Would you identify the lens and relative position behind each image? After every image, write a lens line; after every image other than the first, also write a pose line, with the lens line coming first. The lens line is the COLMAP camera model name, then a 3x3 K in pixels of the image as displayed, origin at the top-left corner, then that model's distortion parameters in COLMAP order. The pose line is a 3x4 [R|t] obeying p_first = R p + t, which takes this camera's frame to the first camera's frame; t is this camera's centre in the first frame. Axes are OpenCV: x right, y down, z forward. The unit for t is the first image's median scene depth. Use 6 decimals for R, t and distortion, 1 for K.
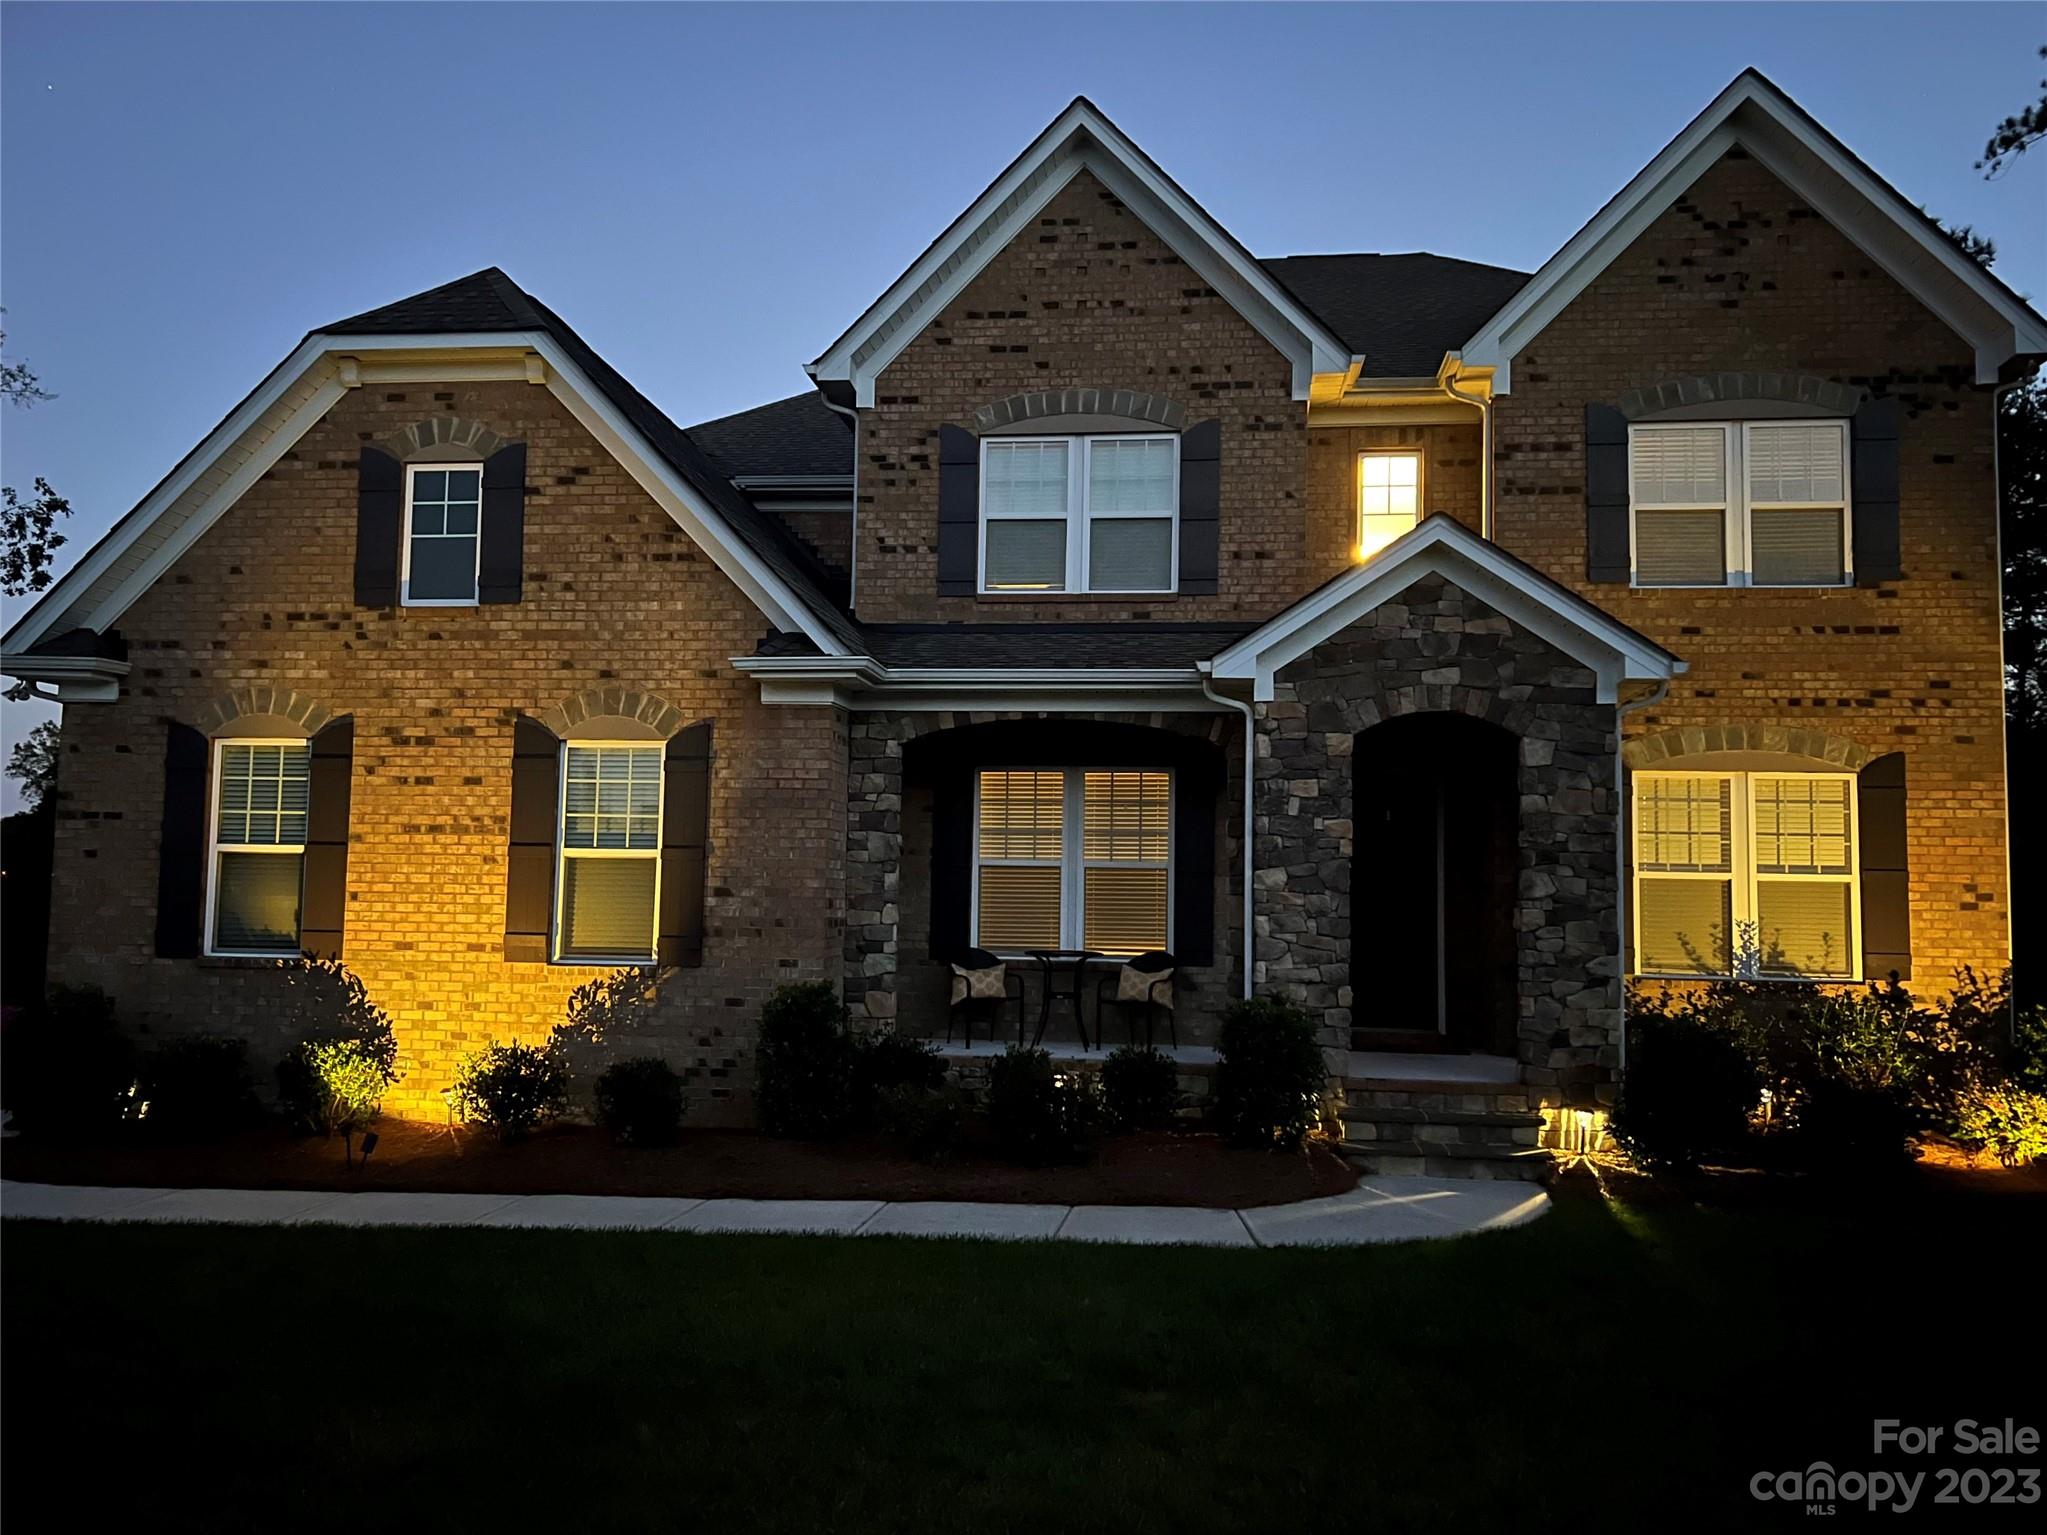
lens RADIAL K [[1669.3, 0, 1023.5], [0, 1669.3, 767.5], [0, 0, 1]] dist [0.111054, -0.185611]
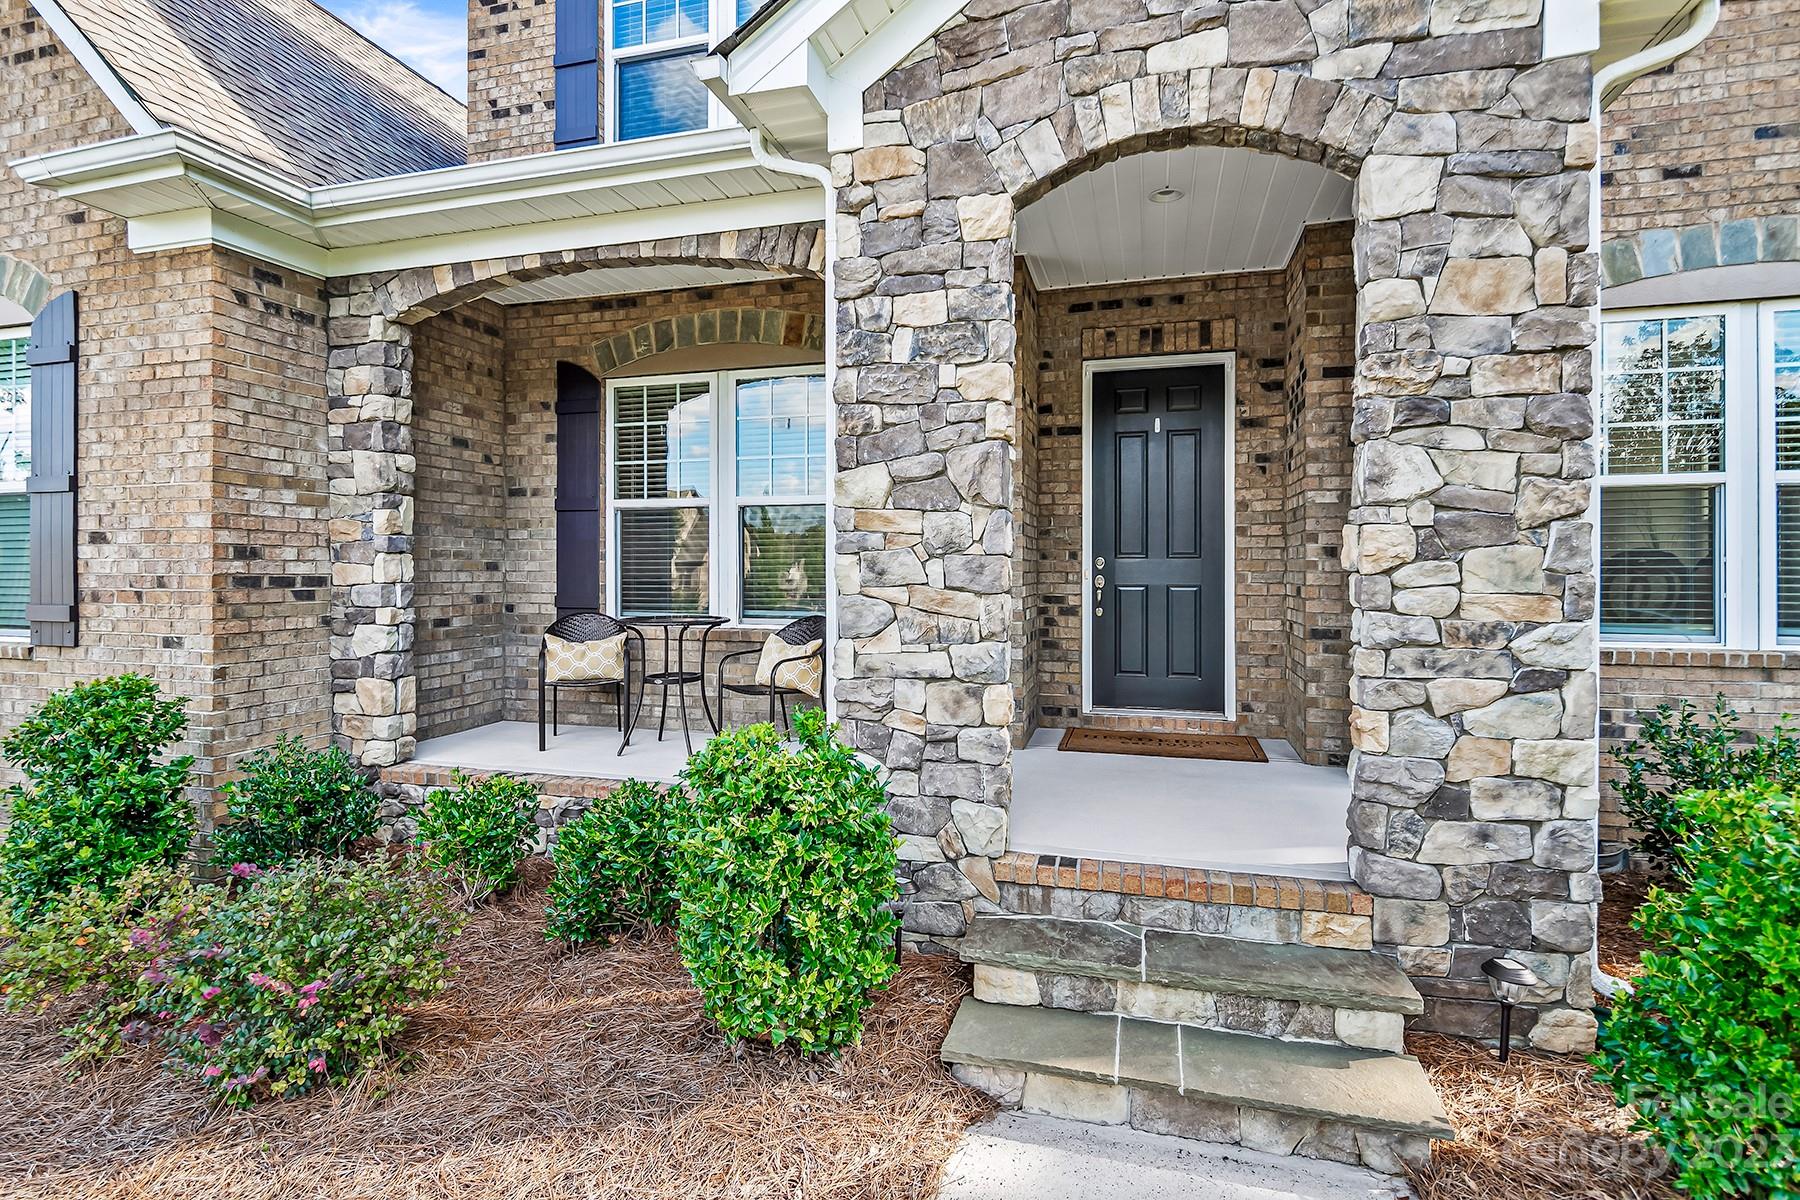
lens RADIAL K [[881.8, 0, 899.1], [0, 881.8, 568.2], [0, 0, 1]] dist [0.001809, -0.000630]
pose [[0.985081, -0.018134, -0.171131, 0.196017], [0.030511, 0.997082, 0.069978, 0.069602], [0.169363, -0.074156, 0.982760, 0.684903]]
